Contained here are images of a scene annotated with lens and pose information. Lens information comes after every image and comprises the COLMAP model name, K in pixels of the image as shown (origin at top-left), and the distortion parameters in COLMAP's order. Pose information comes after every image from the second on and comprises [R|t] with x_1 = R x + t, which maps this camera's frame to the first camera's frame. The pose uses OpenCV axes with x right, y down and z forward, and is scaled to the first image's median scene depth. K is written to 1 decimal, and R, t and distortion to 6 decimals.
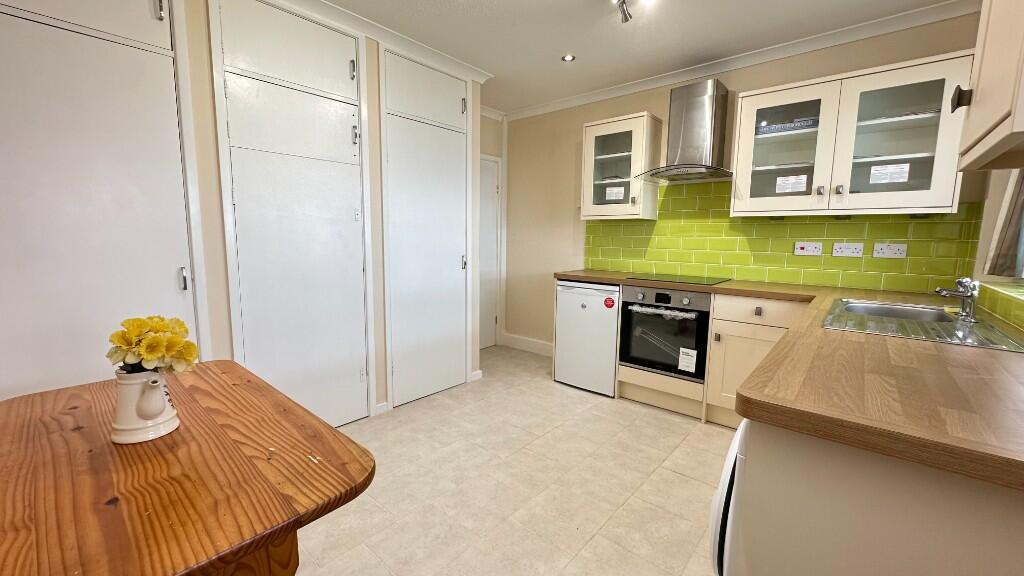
lens RADIAL K [[410.8, 0, 512.0], [0, 410.8, 288.0], [0, 0, 1]] dist [-0.001915, -0.000125]
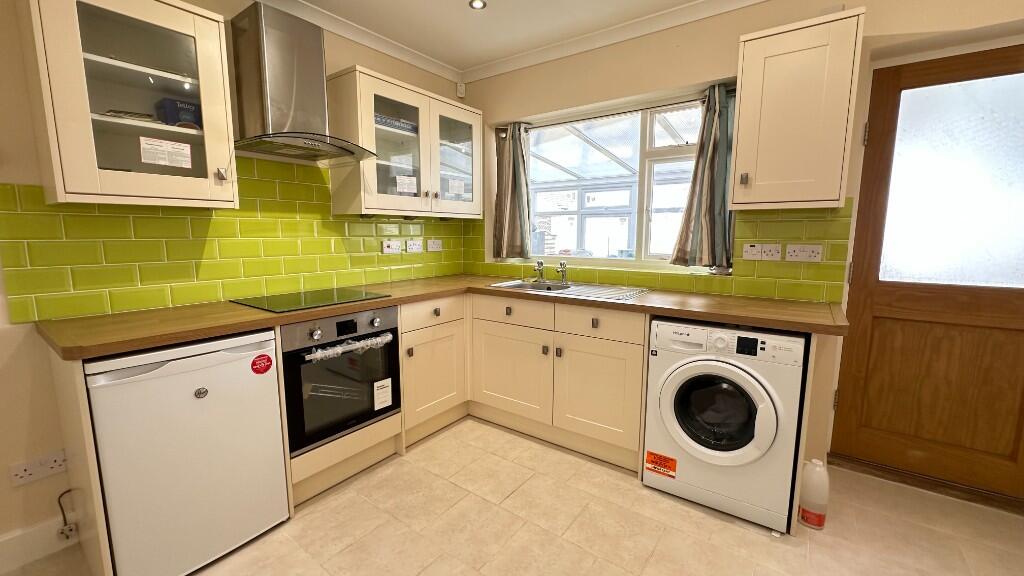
lens RADIAL K [[410.8, 0, 512.0], [0, 410.8, 288.0], [0, 0, 1]] dist [-0.001915, -0.000125]
pose [[-0.084697, -0.147815, 0.985382, -0.341132], [0.122762, 0.979853, 0.157537, -0.118230], [-0.988815, 0.134310, -0.064844, 0.765785]]
